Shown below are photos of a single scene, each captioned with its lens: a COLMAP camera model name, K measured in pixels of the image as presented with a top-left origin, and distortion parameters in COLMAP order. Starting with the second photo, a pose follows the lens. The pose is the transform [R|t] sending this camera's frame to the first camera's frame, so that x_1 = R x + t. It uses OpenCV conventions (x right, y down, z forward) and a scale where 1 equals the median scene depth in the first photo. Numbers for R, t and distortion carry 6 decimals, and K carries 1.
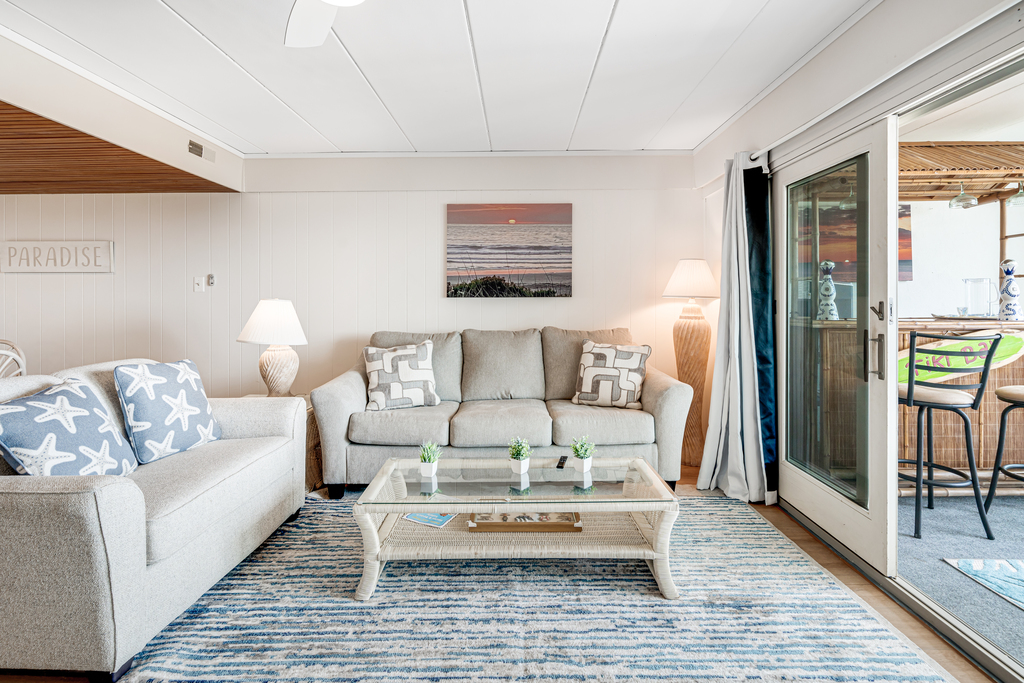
lens RADIAL K [[485.3, 0, 513.6], [0, 485.3, 297.8], [0, 0, 1]] dist [-0.001154, 0.000075]
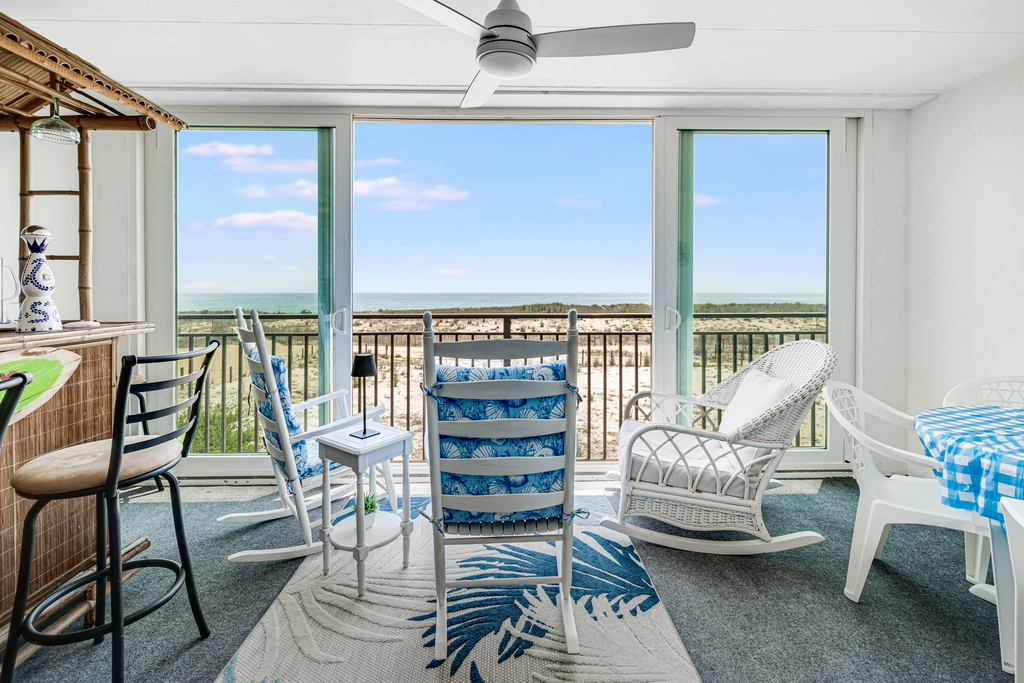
lens RADIAL K [[454.6, 0, 510.8], [0, 454.6, 298.4], [0, 0, 1]] dist [-0.000101, 0.000054]
pose [[-0.041968, -0.003931, 0.999111, 0.417921], [-0.000848, 0.999992, 0.003899, 0.004561], [-0.999119, -0.000684, -0.041971, 0.419086]]
